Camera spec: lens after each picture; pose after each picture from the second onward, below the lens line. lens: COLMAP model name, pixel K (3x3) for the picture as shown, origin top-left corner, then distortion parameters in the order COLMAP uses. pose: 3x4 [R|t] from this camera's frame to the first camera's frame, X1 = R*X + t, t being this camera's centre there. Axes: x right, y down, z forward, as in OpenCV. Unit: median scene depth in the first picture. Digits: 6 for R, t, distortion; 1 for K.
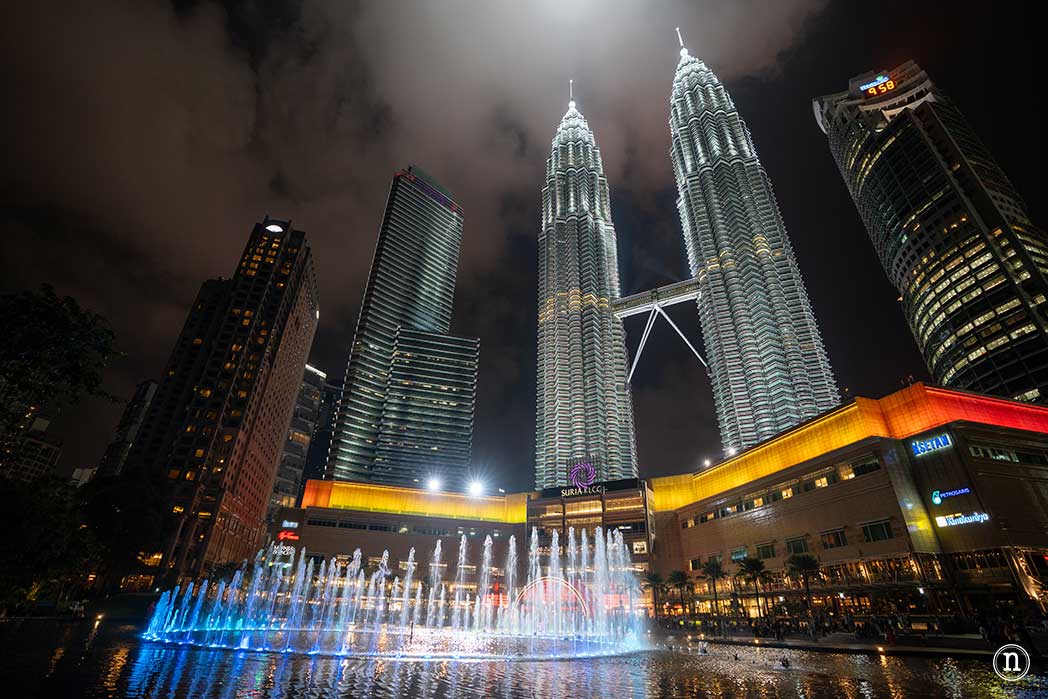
lens RADIAL K [[490.9, 0, 525.8], [0, 490.9, 350.2], [0, 0, 1]] dist [-0.069730, 0.024894]
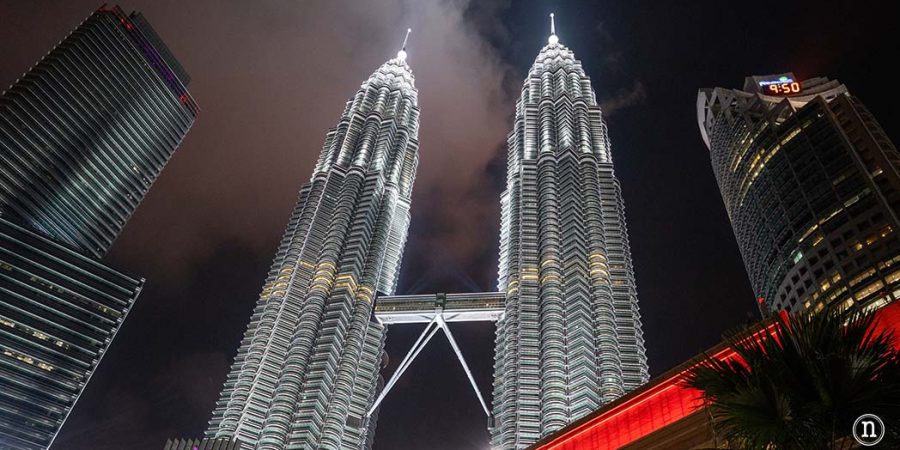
lens RADIAL K [[708.0, 0, 450.0], [0, 708.0, 225.0], [0, 0, 1]] dist [-0.001591, 0.007583]
pose [[0.932327, 0.285201, 0.222323, 0.080259], [-0.228178, 0.940931, -0.250169, 0.086141], [-0.280539, 0.182510, 0.942331, 0.151901]]
